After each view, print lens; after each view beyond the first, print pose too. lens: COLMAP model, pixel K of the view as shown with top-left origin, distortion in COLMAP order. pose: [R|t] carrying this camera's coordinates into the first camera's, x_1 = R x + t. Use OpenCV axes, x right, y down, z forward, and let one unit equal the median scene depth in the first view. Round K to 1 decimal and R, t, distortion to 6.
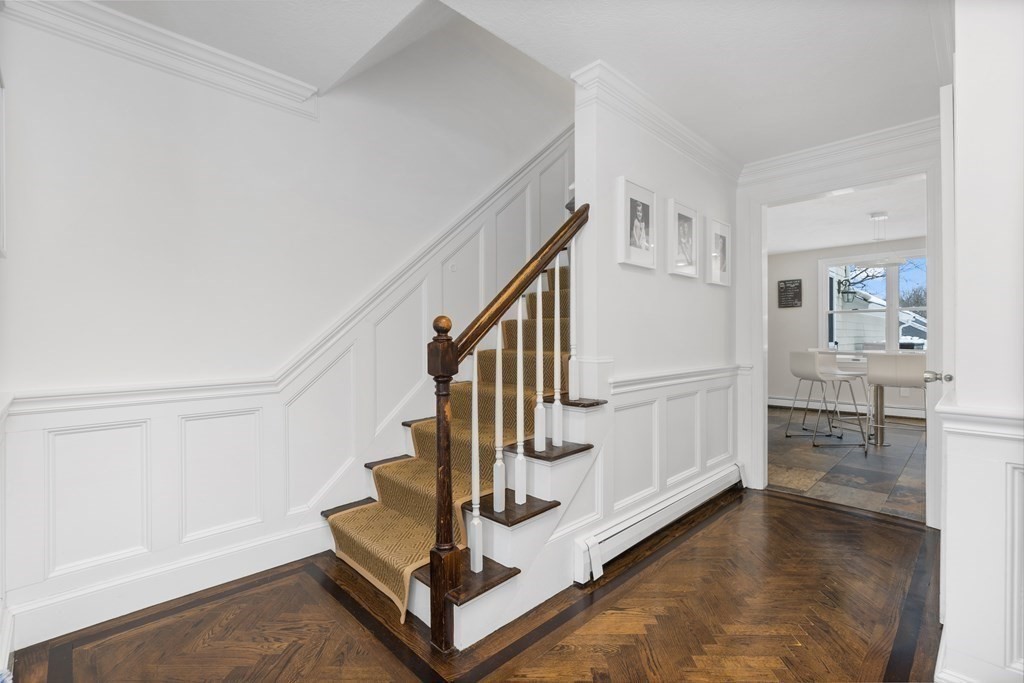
lens RADIAL K [[462.2, 0, 514.3], [0, 462.2, 340.0], [0, 0, 1]] dist [-0.009235, 0.003685]
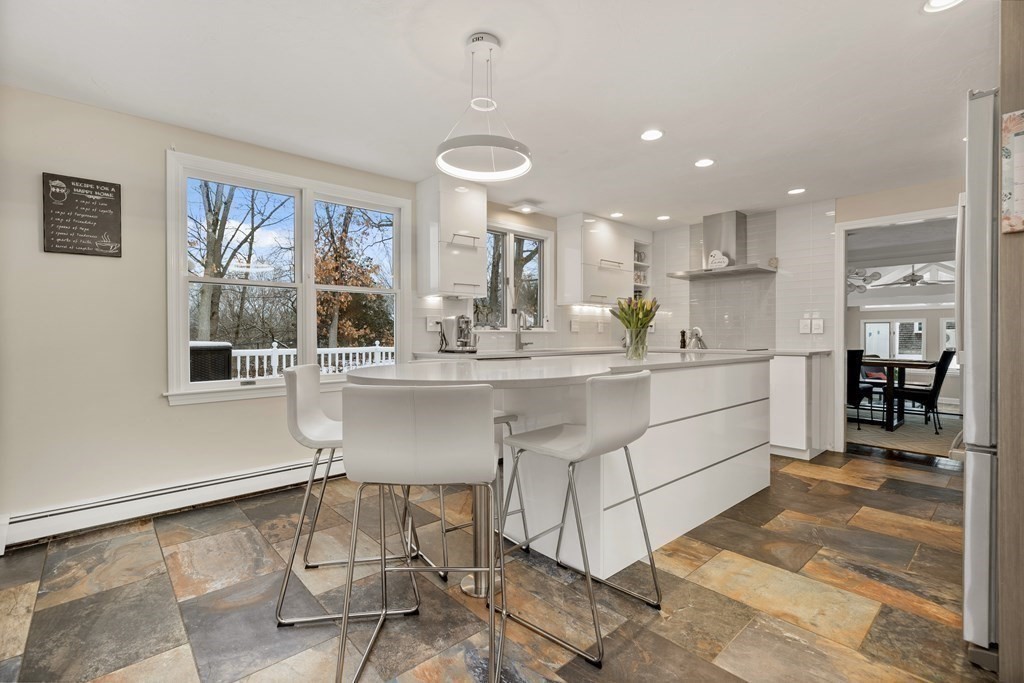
lens RADIAL K [[462.2, 0, 514.7], [0, 462.2, 339.5], [0, 0, 1]] dist [-0.009235, 0.003685]
pose [[0.042656, -0.002945, 0.999085, 0.252413], [0.007311, 0.999970, 0.002635, -0.001847], [-0.999063, 0.007192, 0.042677, 0.653267]]
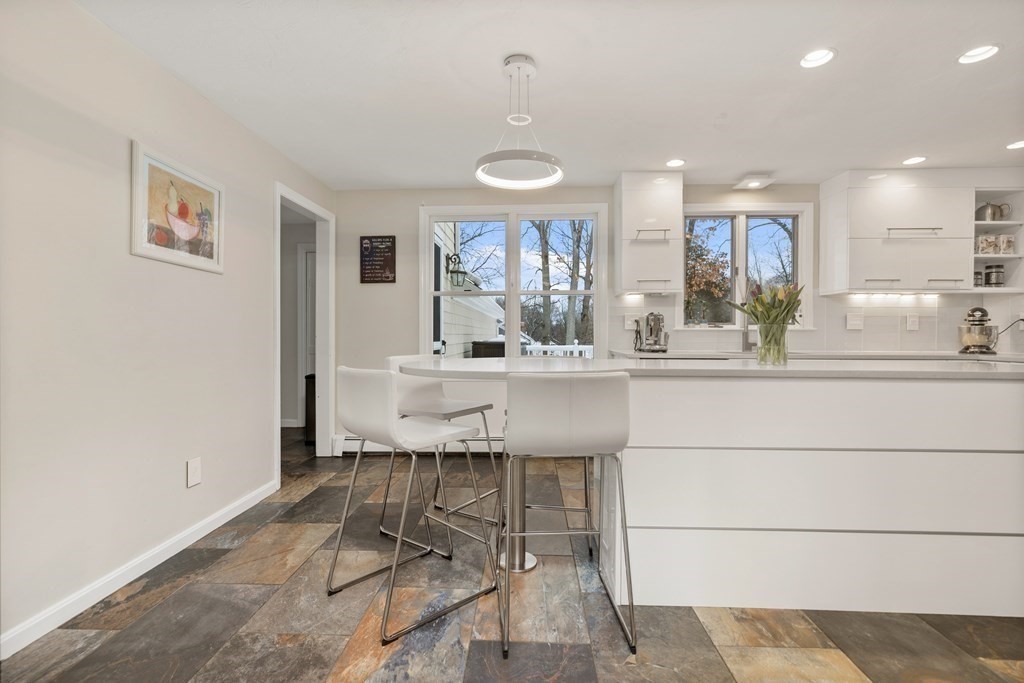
lens RADIAL K [[462.2, 0, 511.9], [0, 462.2, 342.3], [0, 0, 1]] dist [-0.009235, 0.003685]
pose [[0.728200, -0.004384, 0.685351, 0.322080], [-0.002384, 0.999957, 0.008930, -0.000295], [-0.685361, -0.008136, 0.728158, 0.459304]]
